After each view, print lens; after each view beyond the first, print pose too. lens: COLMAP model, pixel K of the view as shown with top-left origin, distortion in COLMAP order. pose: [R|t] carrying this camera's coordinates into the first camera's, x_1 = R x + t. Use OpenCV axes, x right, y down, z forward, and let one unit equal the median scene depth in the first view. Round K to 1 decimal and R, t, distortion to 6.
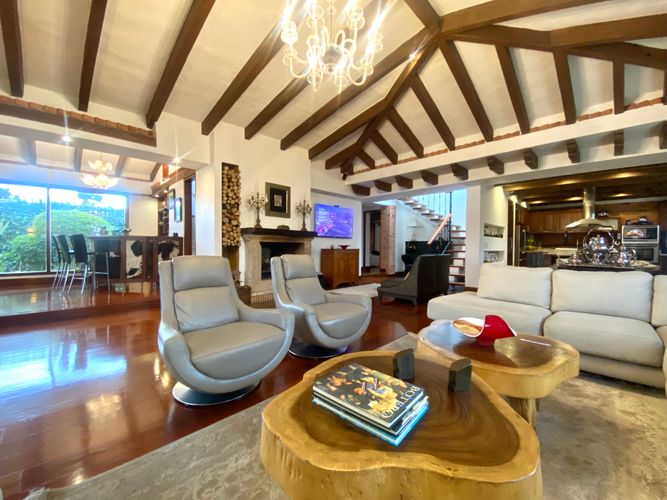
lens RADIAL K [[274.9, 0, 333.5], [0, 274.9, 250.0], [0, 0, 1]] dist [0.037629, -0.025949]
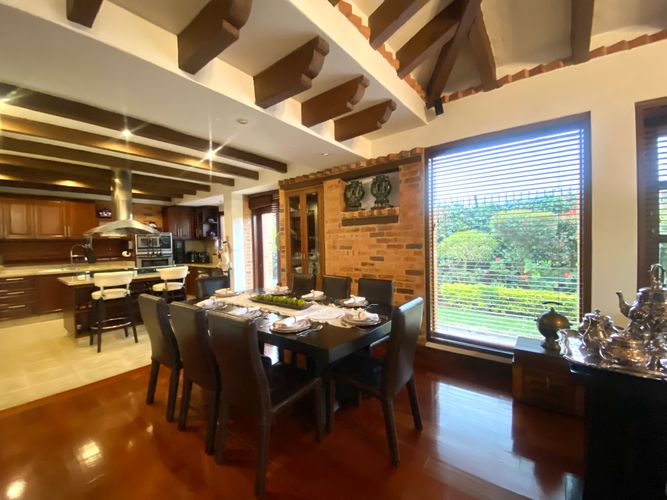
lens RADIAL K [[274.9, 0, 333.5], [0, 274.9, 250.0], [0, 0, 1]] dist [0.037629, -0.025949]
pose [[-0.103551, -0.032640, 0.994088, 0.244671], [0.031063, 0.998868, 0.036033, -0.053796], [-0.994139, 0.034611, -0.102420, 0.611655]]
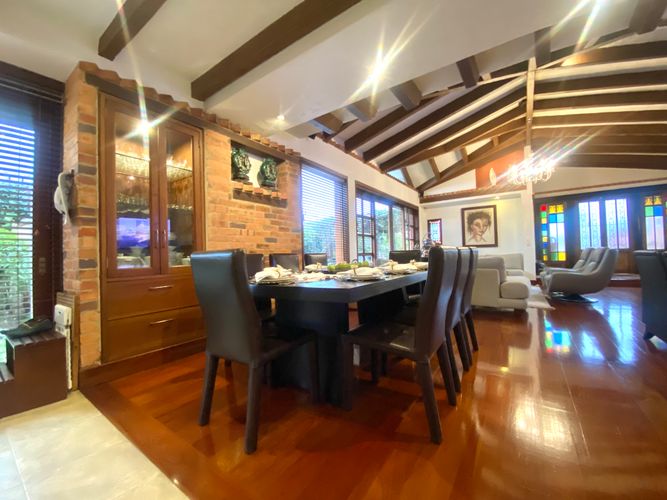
lens RADIAL K [[274.9, 0, 333.5], [0, 274.9, 250.0], [0, 0, 1]] dist [0.037629, -0.025949]
pose [[-0.985484, 0.017732, -0.168841, 0.711229], [0.018751, 0.999814, -0.004441, 0.005300], [0.168731, -0.007542, -0.985633, 0.993986]]
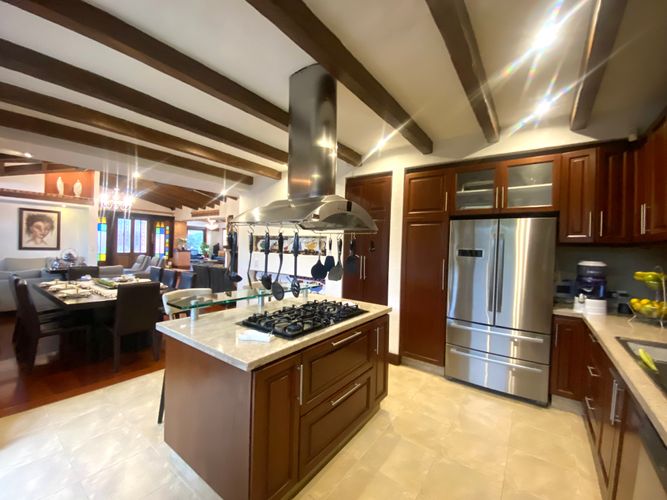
lens RADIAL K [[274.9, 0, 333.5], [0, 274.9, 250.0], [0, 0, 1]] dist [0.037629, -0.025949]
pose [[0.134974, 0.009998, -0.990799, 1.245766], [-0.045575, 0.998953, 0.003872, -0.060706], [0.989800, 0.044633, 0.135289, 1.027678]]
